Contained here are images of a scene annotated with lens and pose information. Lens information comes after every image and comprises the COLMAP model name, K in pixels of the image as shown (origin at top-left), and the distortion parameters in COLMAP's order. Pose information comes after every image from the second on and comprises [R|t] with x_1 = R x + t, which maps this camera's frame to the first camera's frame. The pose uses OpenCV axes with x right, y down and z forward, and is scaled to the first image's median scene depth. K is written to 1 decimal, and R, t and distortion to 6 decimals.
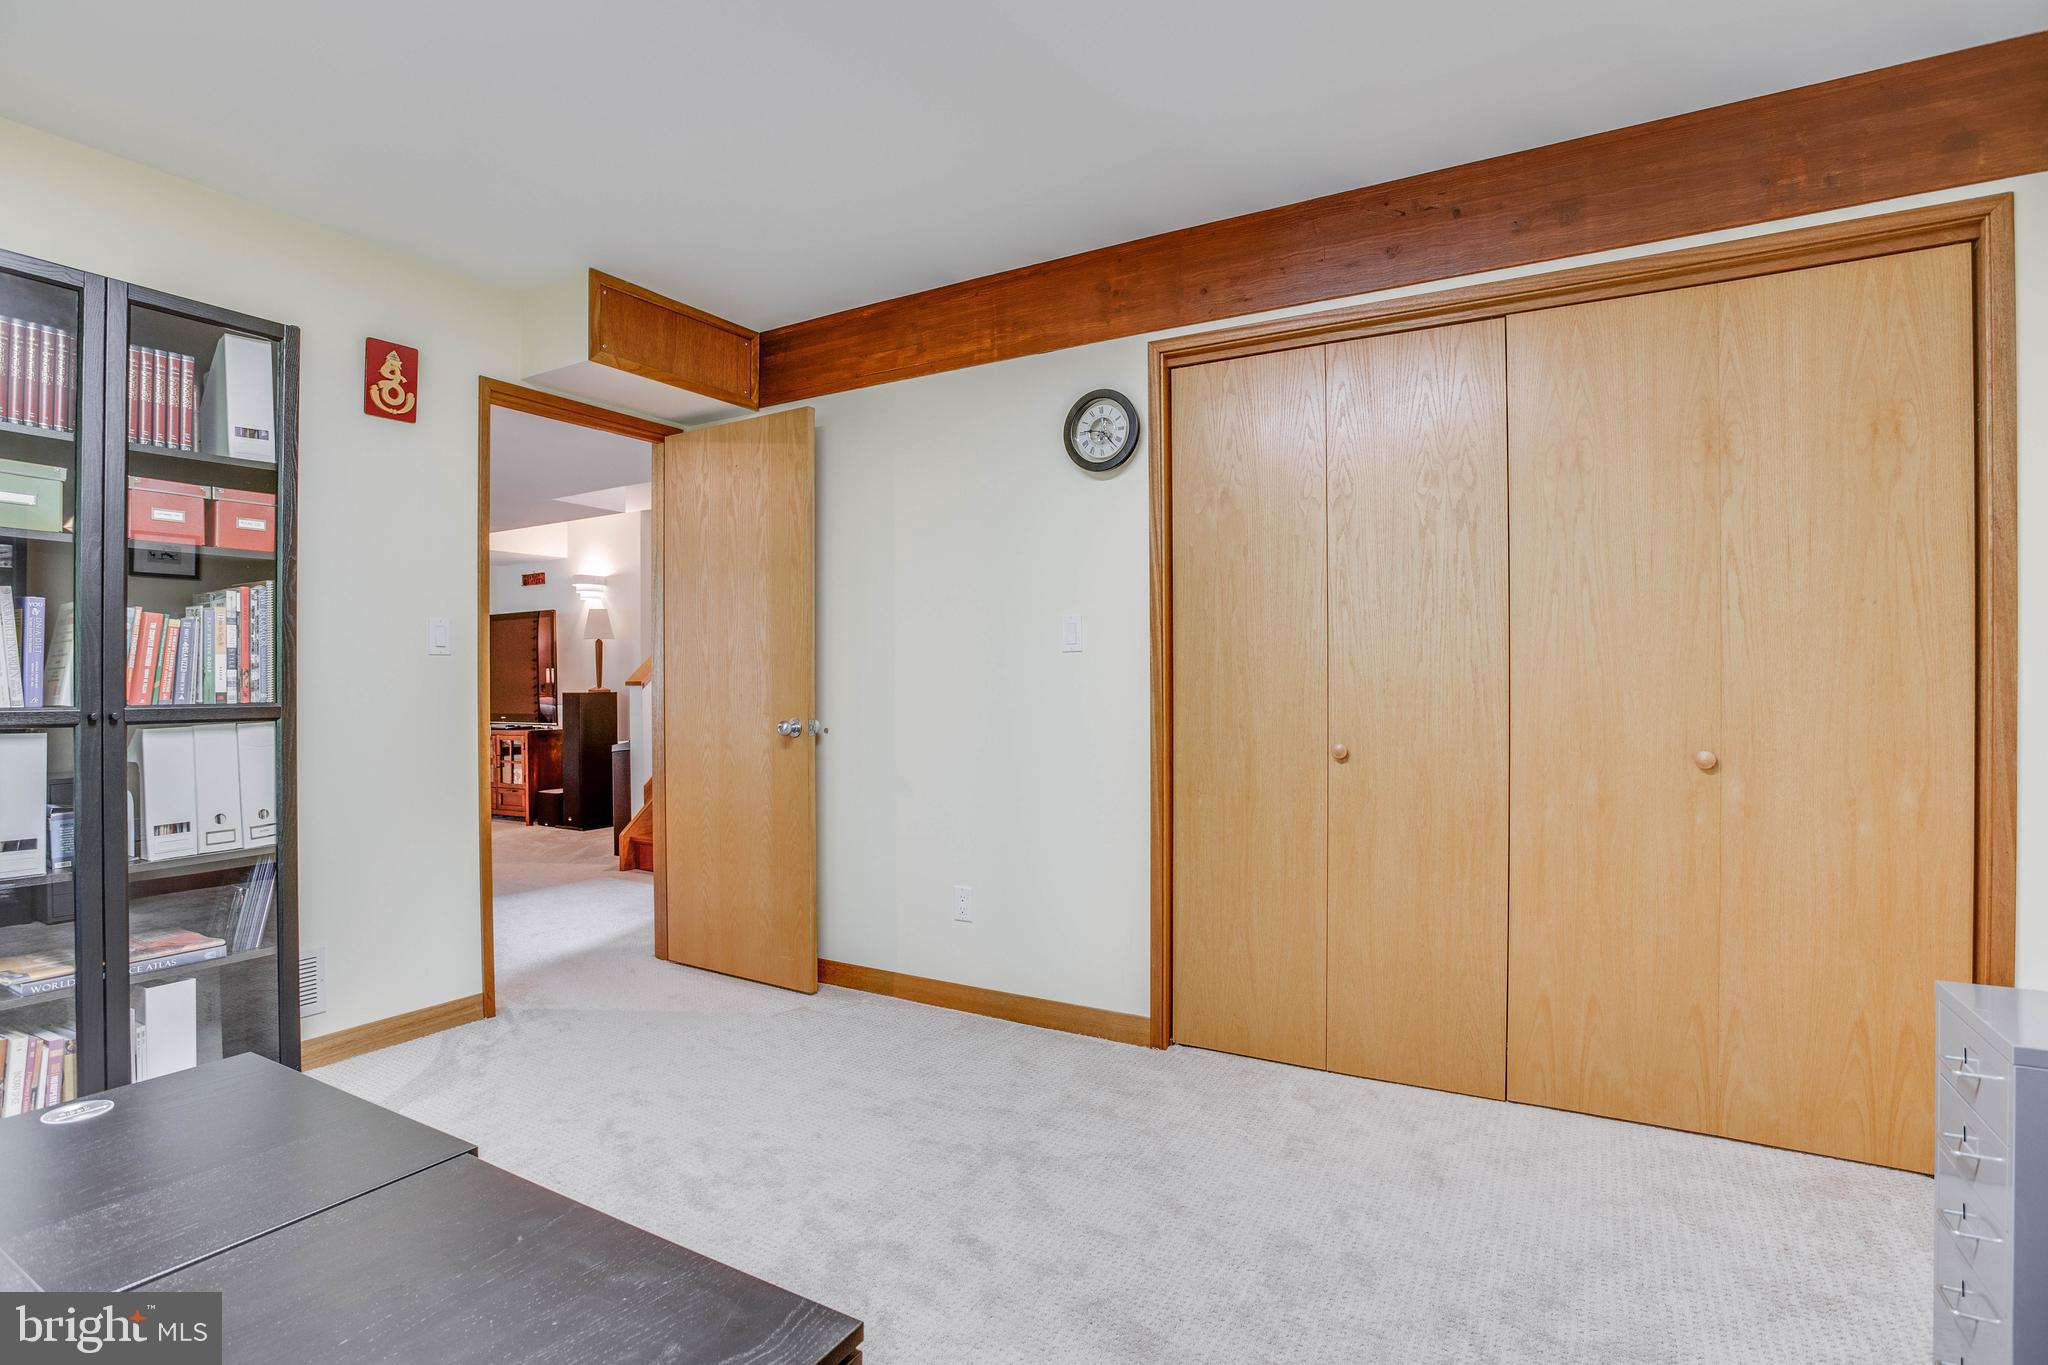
lens RADIAL K [[985.0, 0, 1019.6], [0, 985.0, 679.7], [0, 0, 1]] dist [-0.000667, 0.000007]
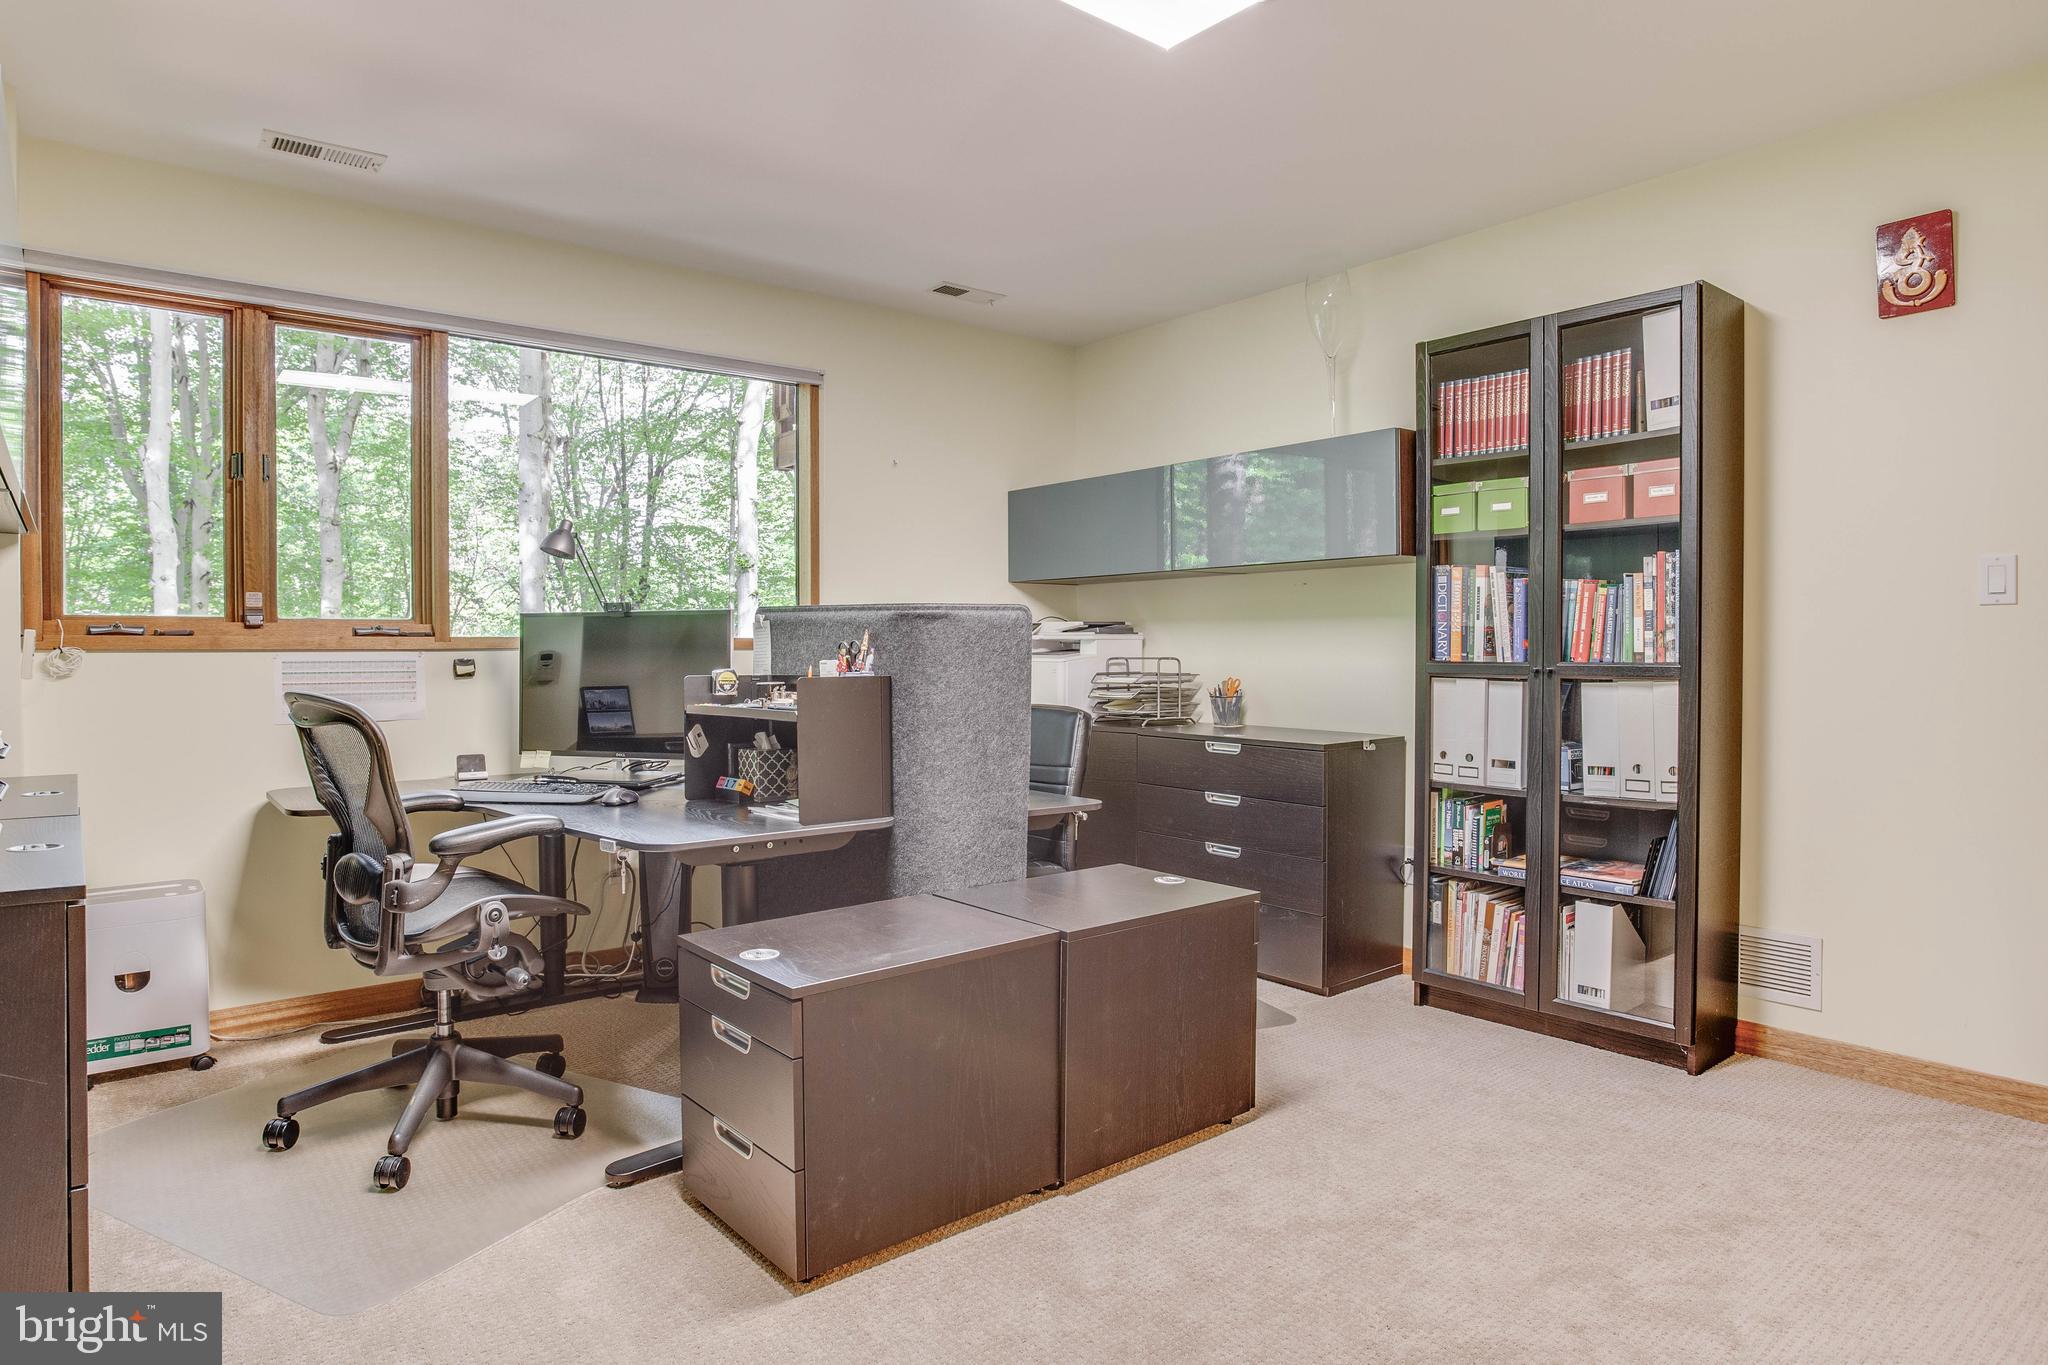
lens RADIAL K [[1201.9, 0, 1019.4], [0, 1201.9, 674.7], [0, 0, 1]] dist [0.001315, 0.000173]
pose [[-0.332550, 0.020405, -0.942865, 0.657973], [0.003862, 0.999787, 0.020275, 0.008062], [0.943078, 0.003101, -0.332558, 0.792672]]
